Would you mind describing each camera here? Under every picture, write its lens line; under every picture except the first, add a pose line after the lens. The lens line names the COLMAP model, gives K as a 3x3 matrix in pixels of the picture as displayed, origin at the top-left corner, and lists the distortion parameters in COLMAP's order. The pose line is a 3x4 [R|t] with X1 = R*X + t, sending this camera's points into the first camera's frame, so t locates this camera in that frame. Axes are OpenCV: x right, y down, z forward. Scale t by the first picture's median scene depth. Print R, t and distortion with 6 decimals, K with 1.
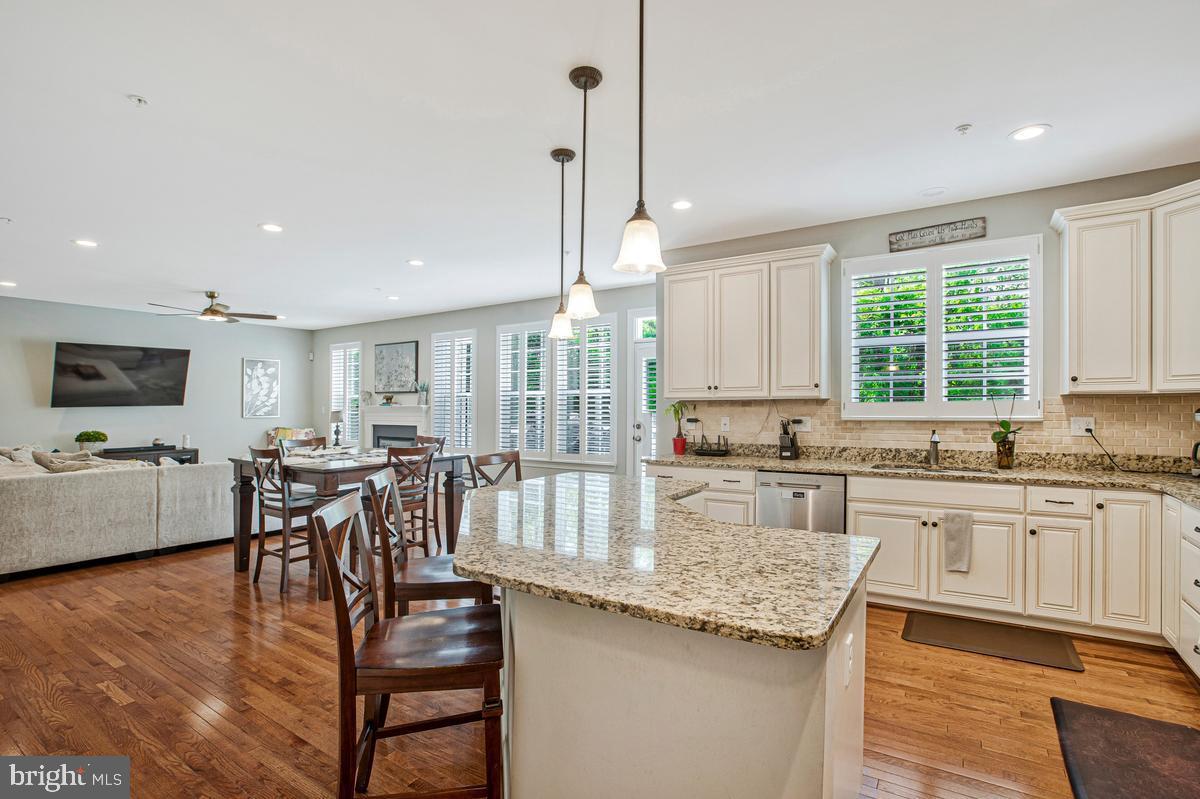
lens RADIAL K [[591.2, 0, 602.4], [0, 591.2, 383.5], [0, 0, 1]] dist [-0.021788, 0.000703]
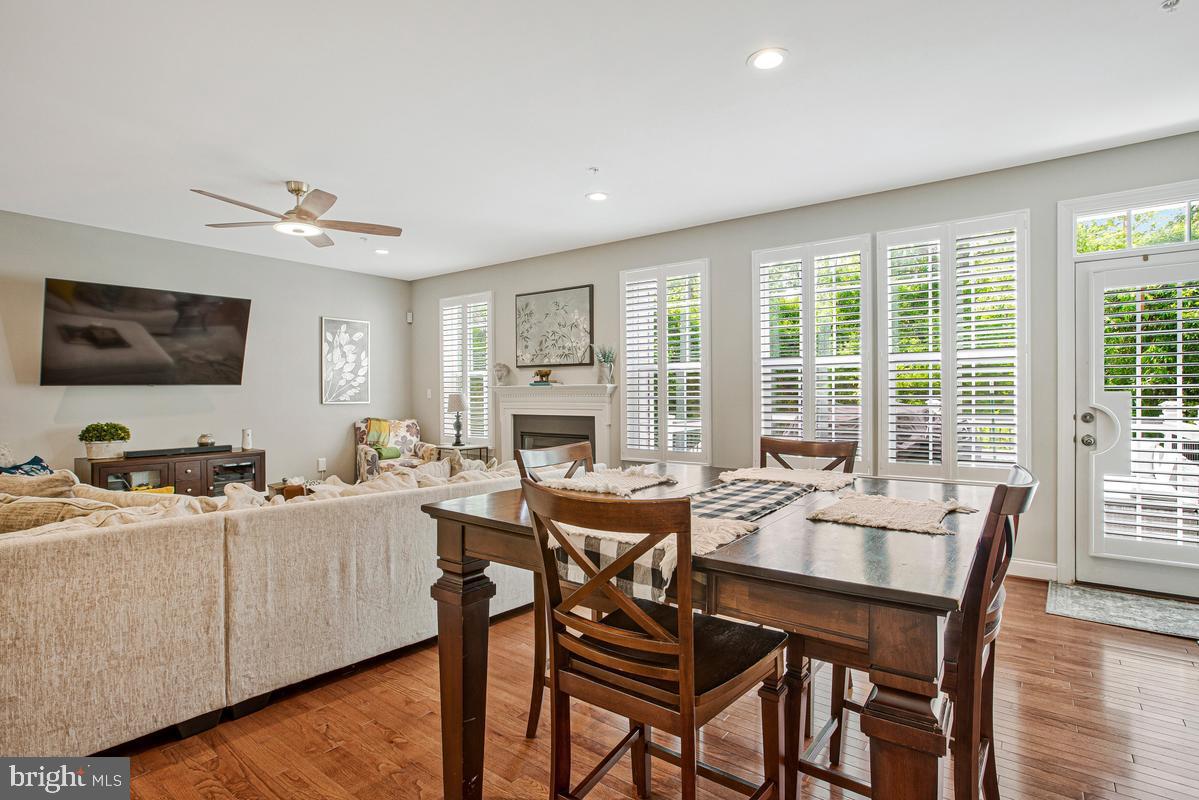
lens RADIAL K [[604.3, 0, 599.3], [0, 604.3, 384.6], [0, 0, 1]] dist [-0.048206, 0.018780]
pose [[0.998768, 0.000335, -0.049623, -0.275100], [0.000577, 0.999831, 0.018353, 0.025021], [0.049621, -0.018359, 0.998599, 0.343090]]
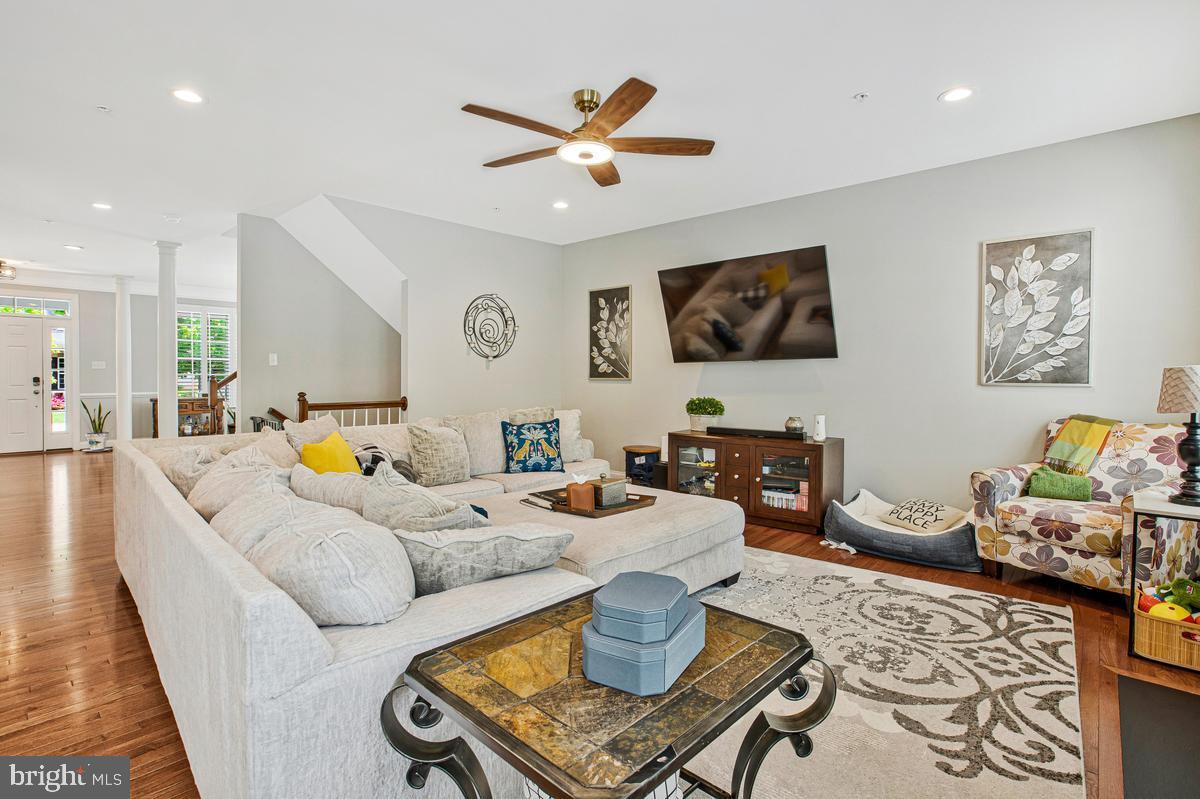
lens RADIAL K [[562.9, 0, 595.1], [0, 562.9, 375.2], [0, 0, 1]] dist [-0.029588, 0.000076]
pose [[-0.138004, 0.000380, -0.990432, -0.199555], [0.029836, 0.999548, -0.003773, 0.047976], [0.989982, -0.030071, -0.137953, 0.845620]]
